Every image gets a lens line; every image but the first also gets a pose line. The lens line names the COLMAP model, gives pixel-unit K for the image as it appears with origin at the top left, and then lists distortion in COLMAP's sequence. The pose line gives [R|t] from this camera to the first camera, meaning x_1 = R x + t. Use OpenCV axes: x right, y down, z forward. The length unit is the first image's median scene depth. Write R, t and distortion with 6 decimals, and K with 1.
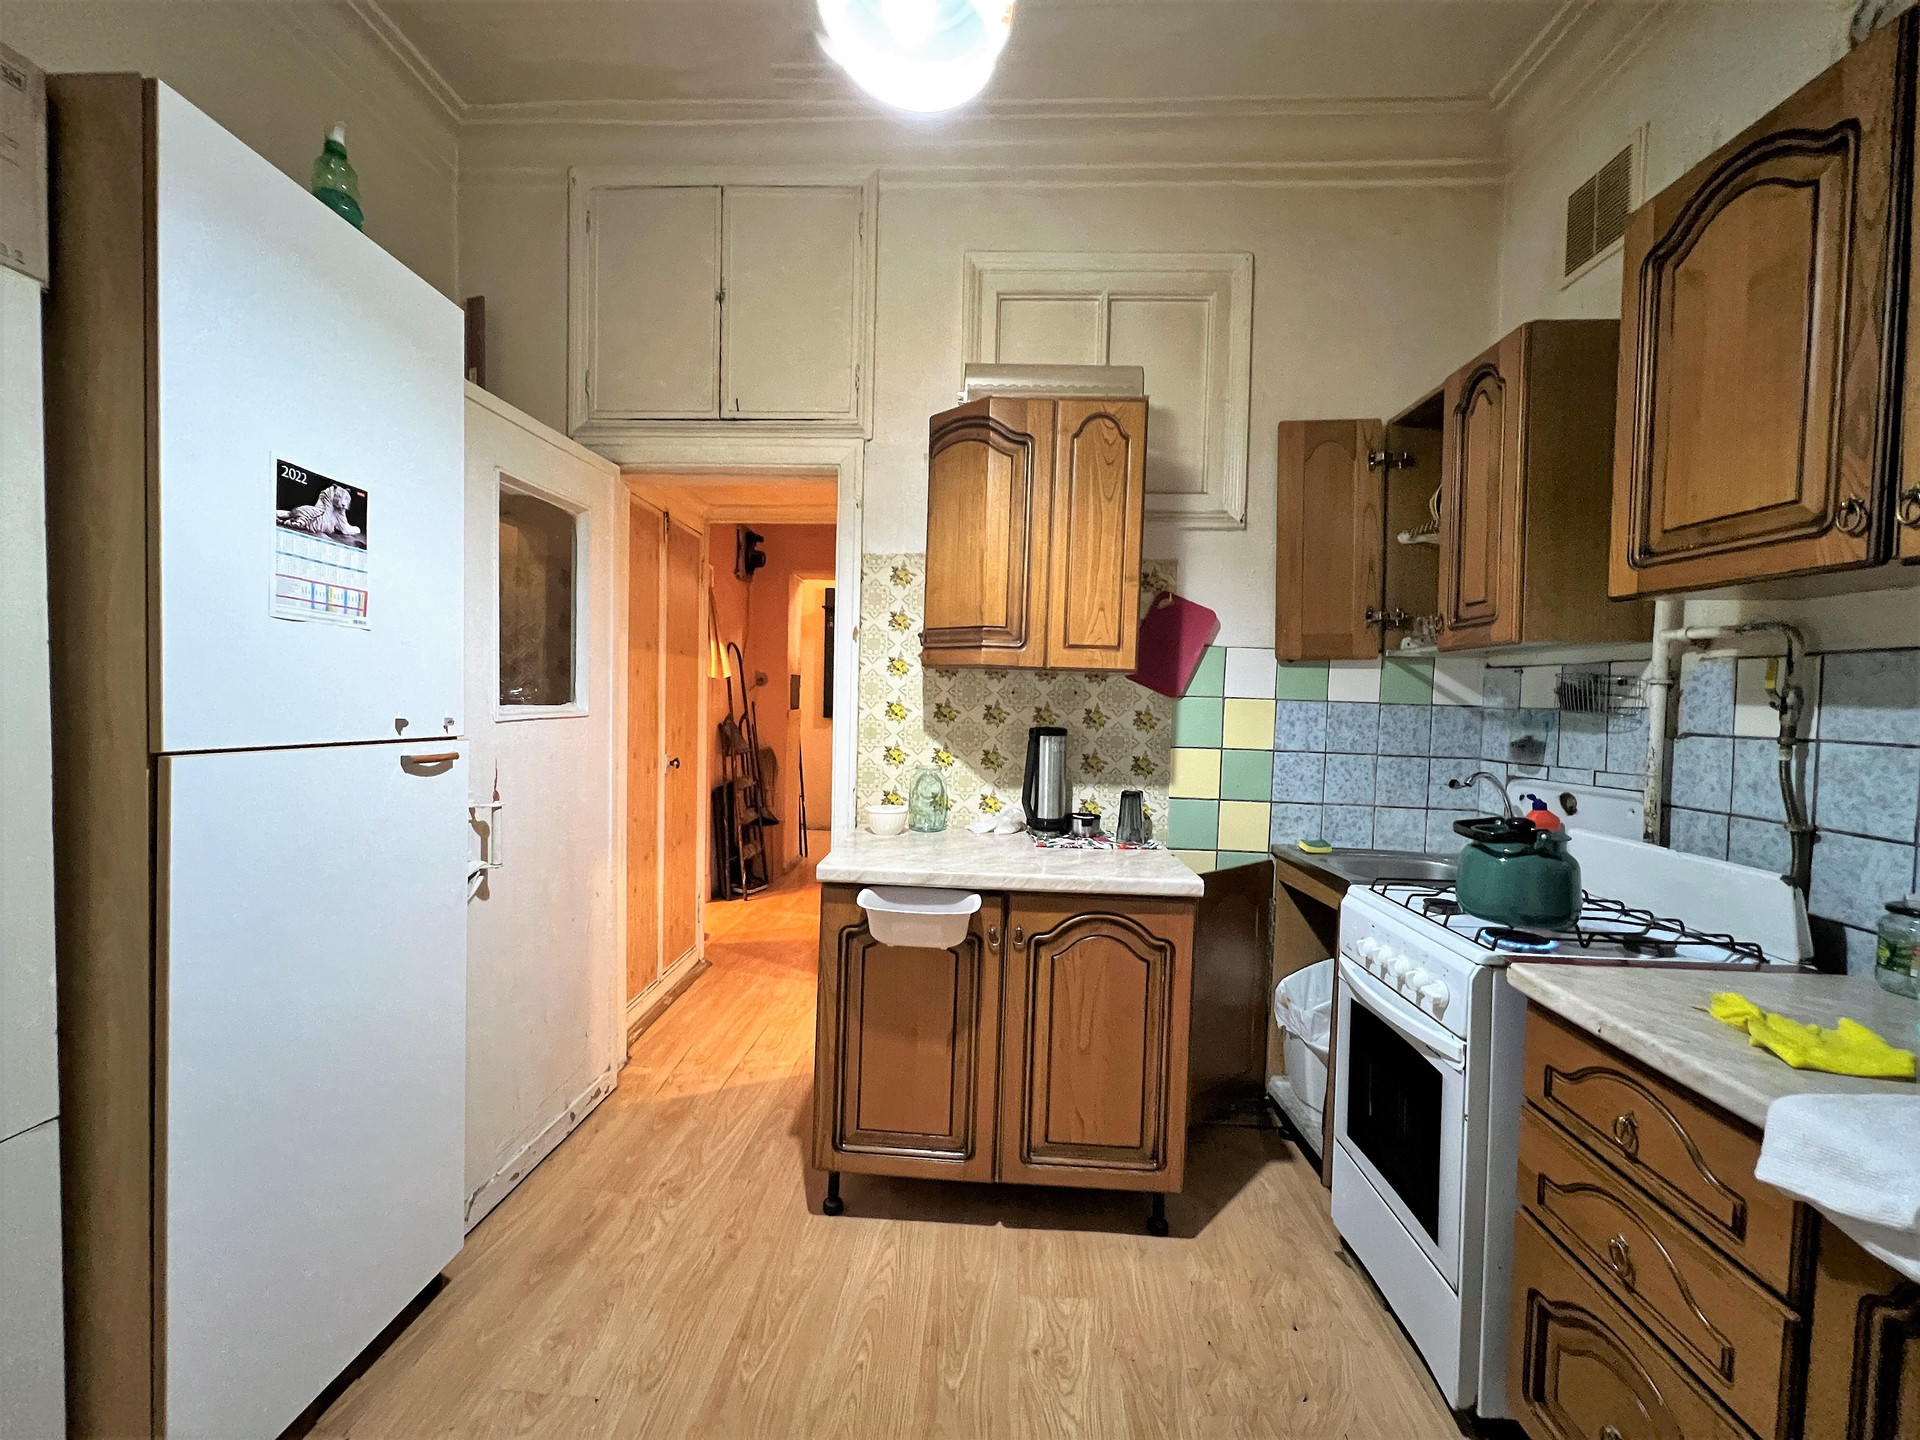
lens RADIAL K [[766.3, 0, 953.8], [0, 766.3, 723.1], [0, 0, 1]] dist [-0.001264, 0.000378]
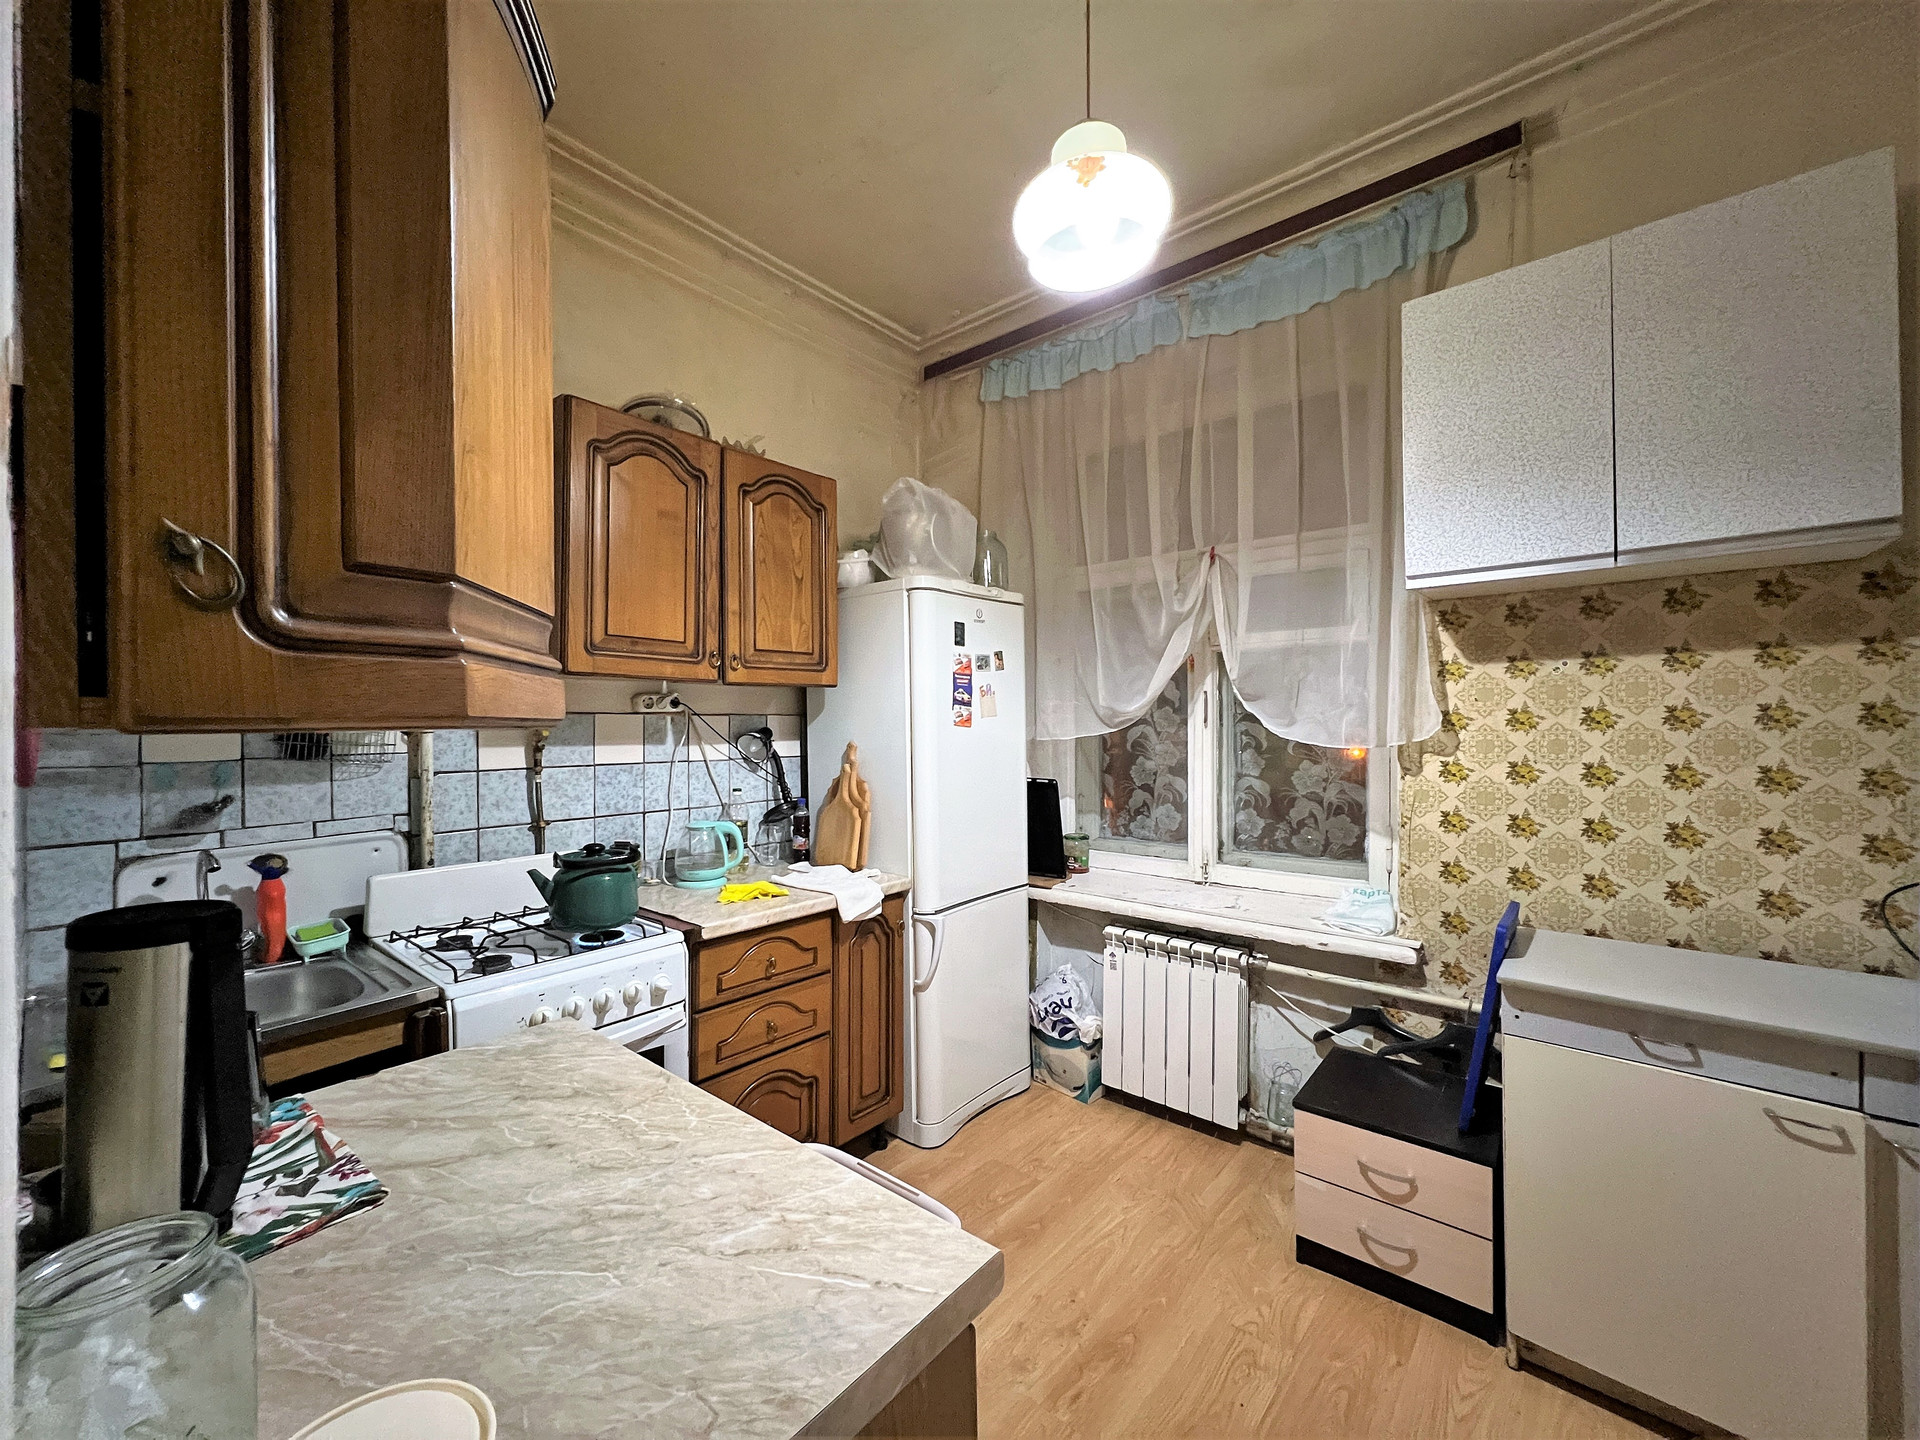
lens RADIAL K [[766.3, 0, 953.8], [0, 766.3, 723.1], [0, 0, 1]] dist [-0.001264, 0.000378]
pose [[-0.802942, -0.022274, 0.595641, -0.447321], [0.006186, 0.998936, 0.045695, -0.120071], [-0.596026, 0.040376, -0.801950, 1.545081]]
